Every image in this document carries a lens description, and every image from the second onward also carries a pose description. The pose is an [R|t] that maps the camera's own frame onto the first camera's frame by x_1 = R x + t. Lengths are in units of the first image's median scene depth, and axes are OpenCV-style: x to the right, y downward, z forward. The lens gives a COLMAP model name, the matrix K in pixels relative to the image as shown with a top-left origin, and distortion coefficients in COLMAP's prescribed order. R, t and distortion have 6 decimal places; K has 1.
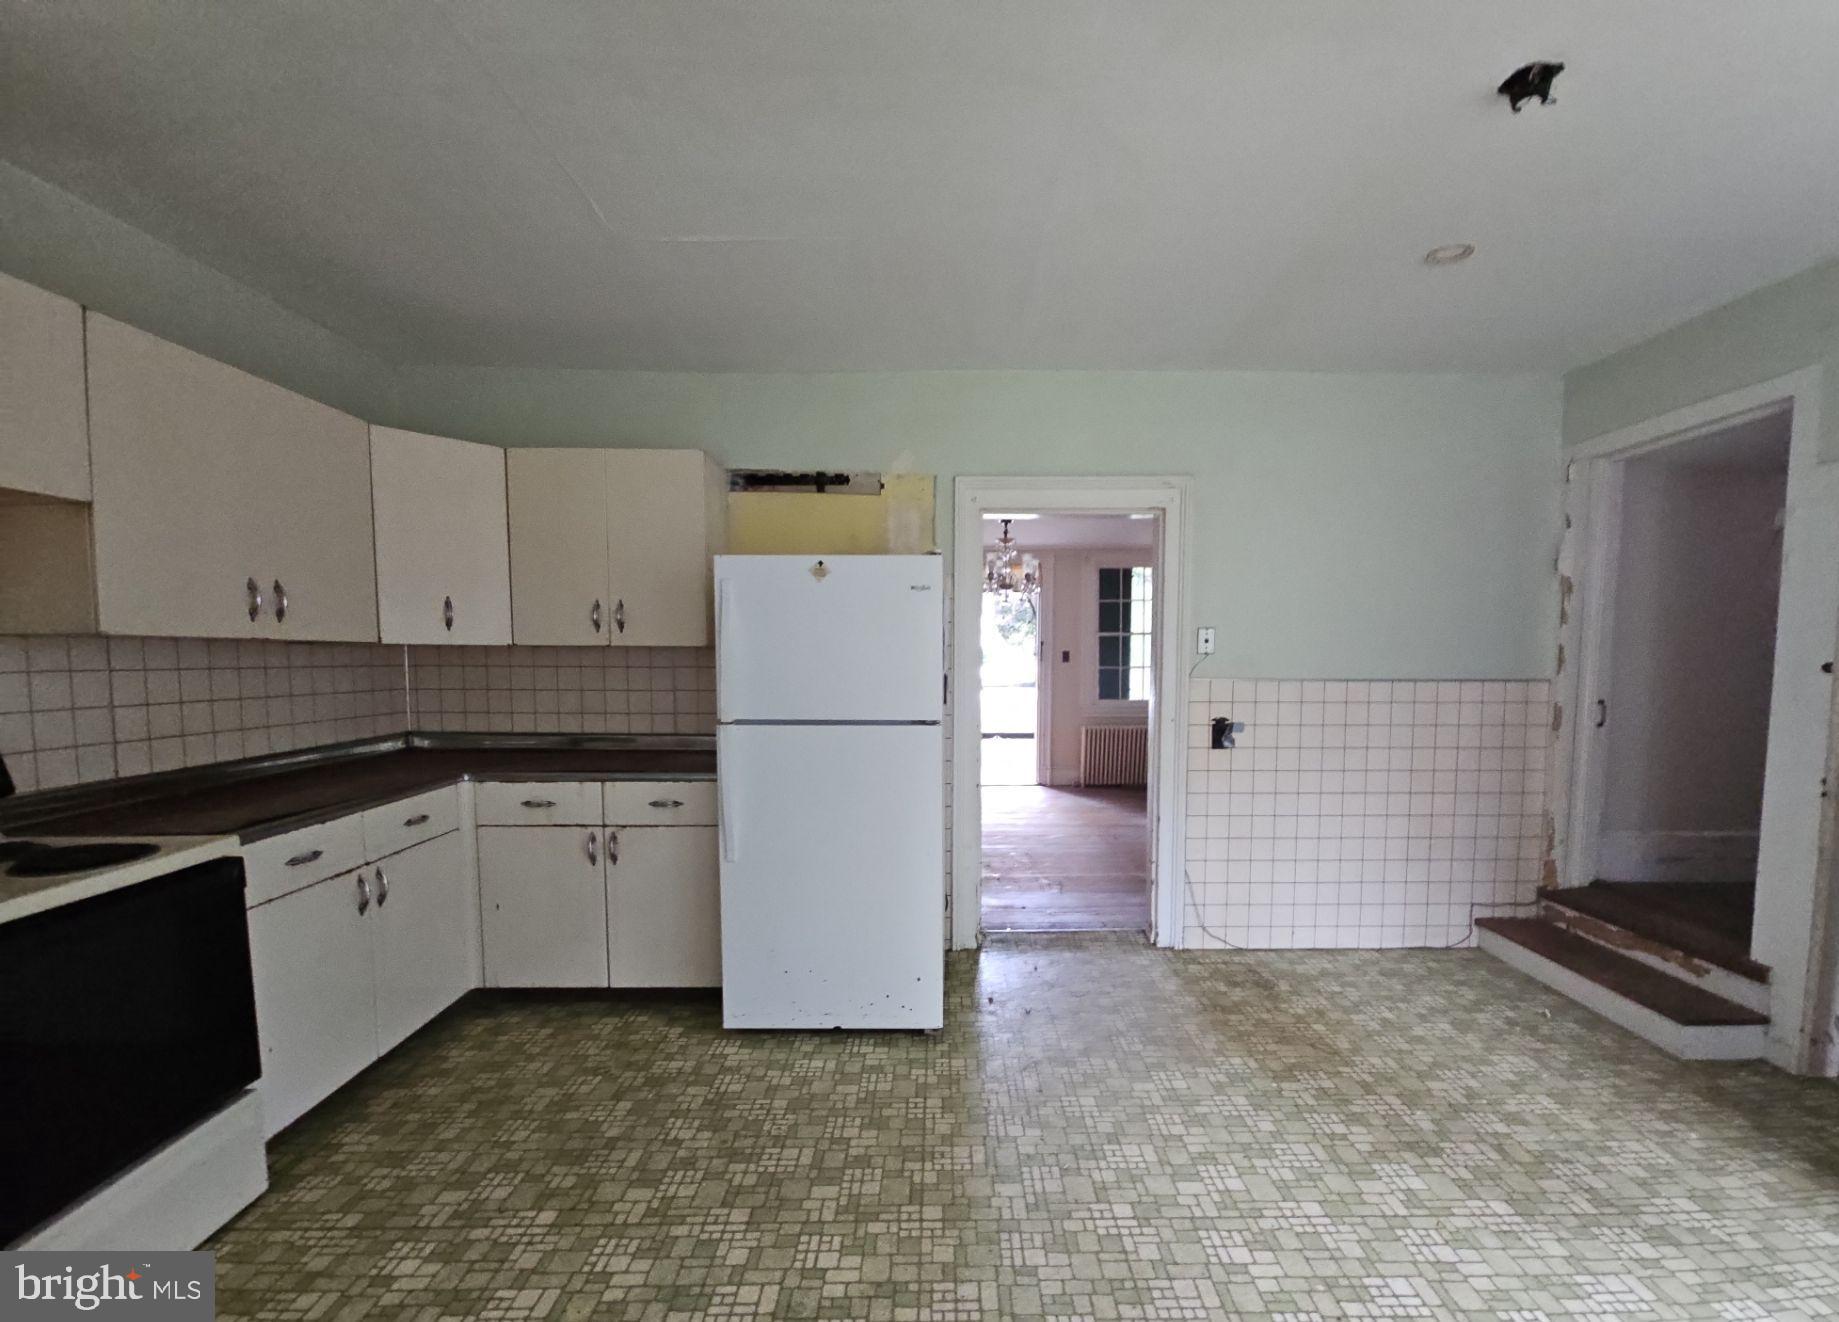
lens RADIAL K [[787.2, 0, 920.7], [0, 787.2, 680.1], [0, 0, 1]] dist [-0.000547, -0.000003]
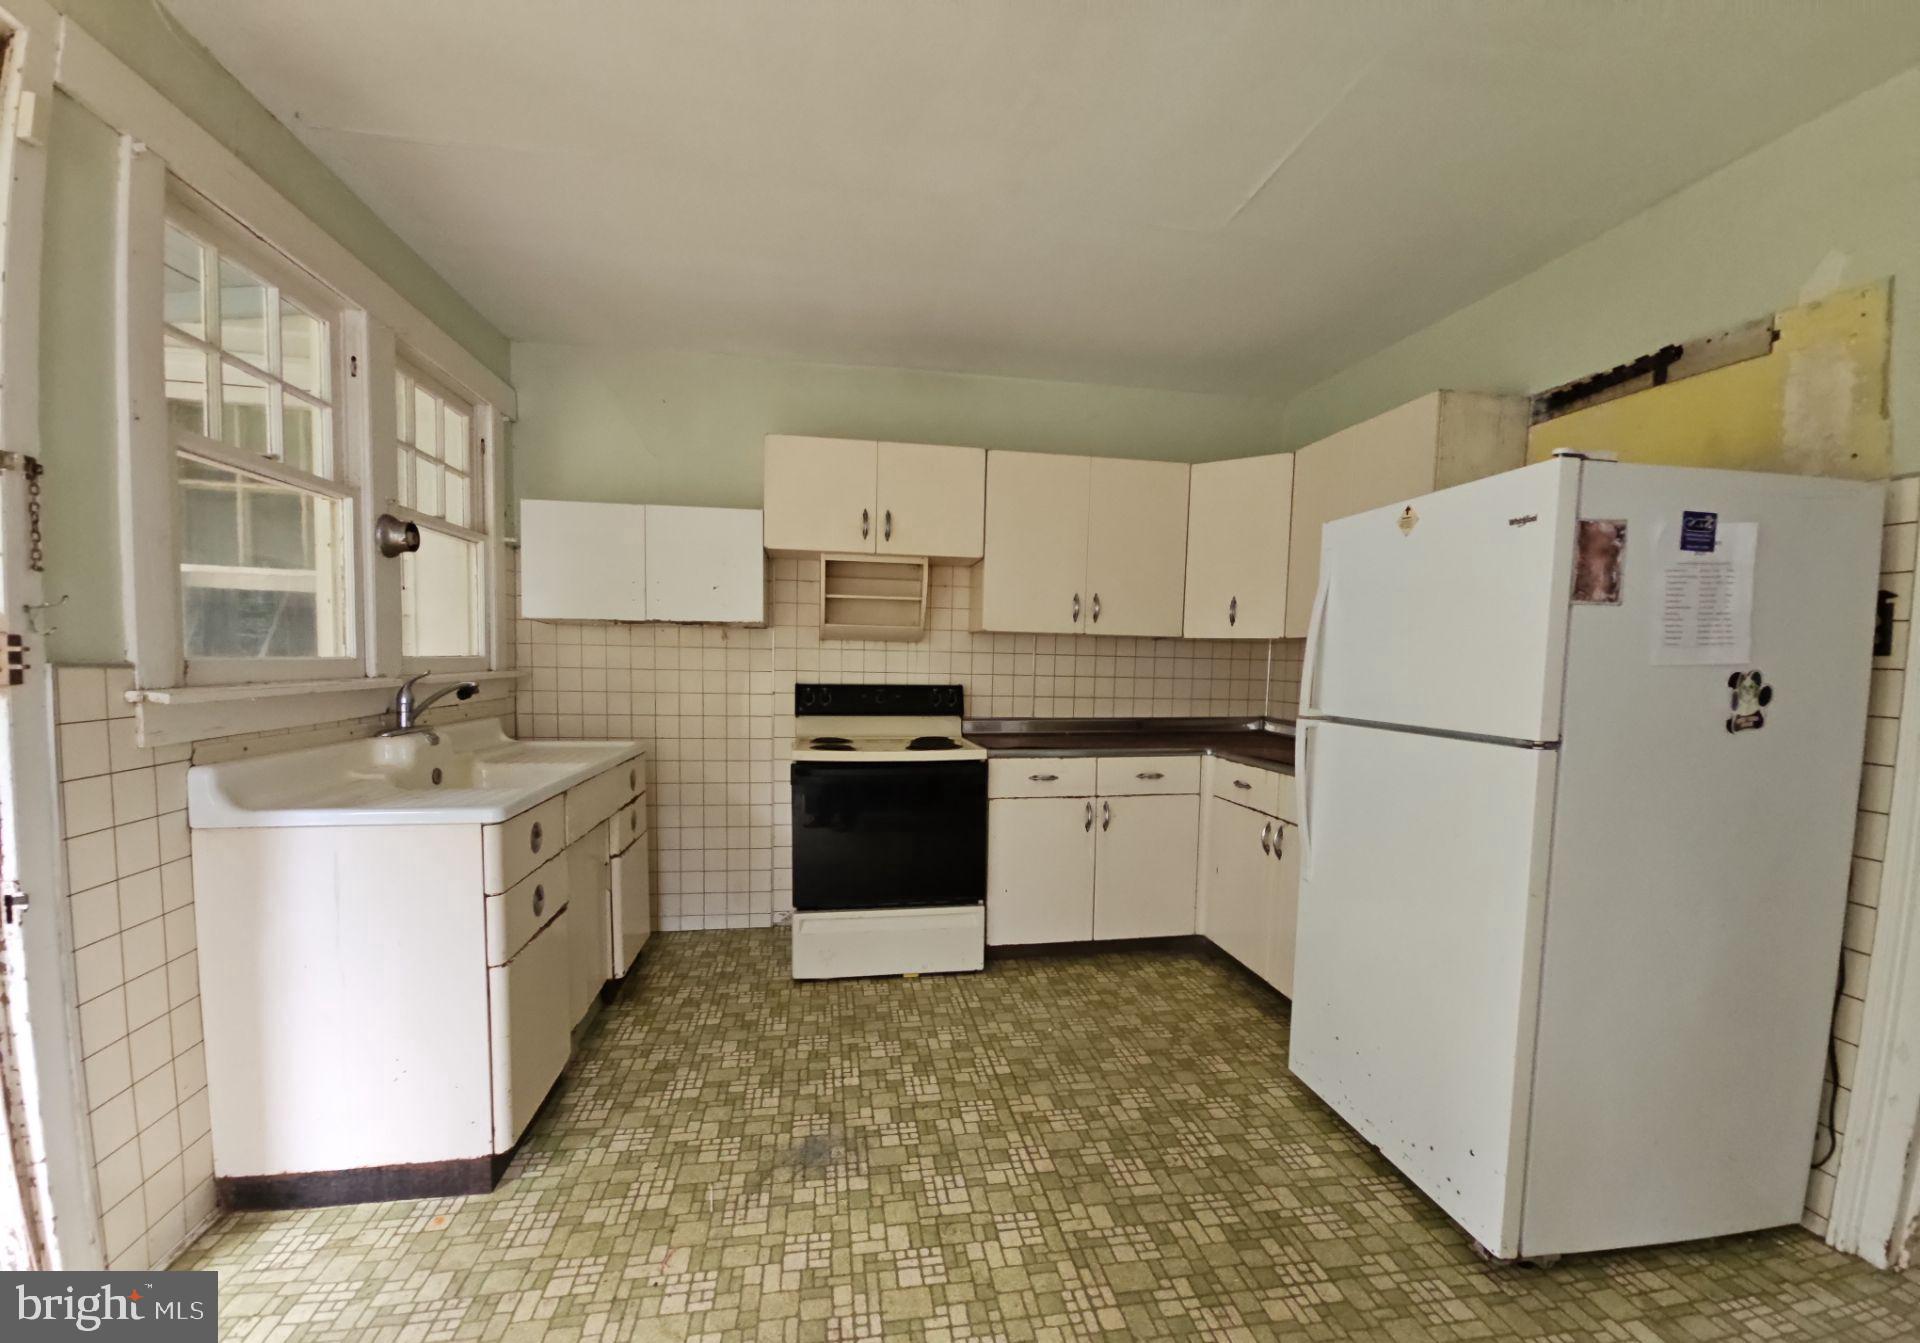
lens RADIAL K [[766.8, 0, 958.0], [0, 766.8, 689.4], [0, 0, 1]] dist [-0.004846, -0.000769]
pose [[0.171173, 0.042849, -0.984309, 0.541934], [-0.054381, 0.997942, 0.033986, 0.016435], [0.983739, 0.047710, 0.173151, 0.511708]]
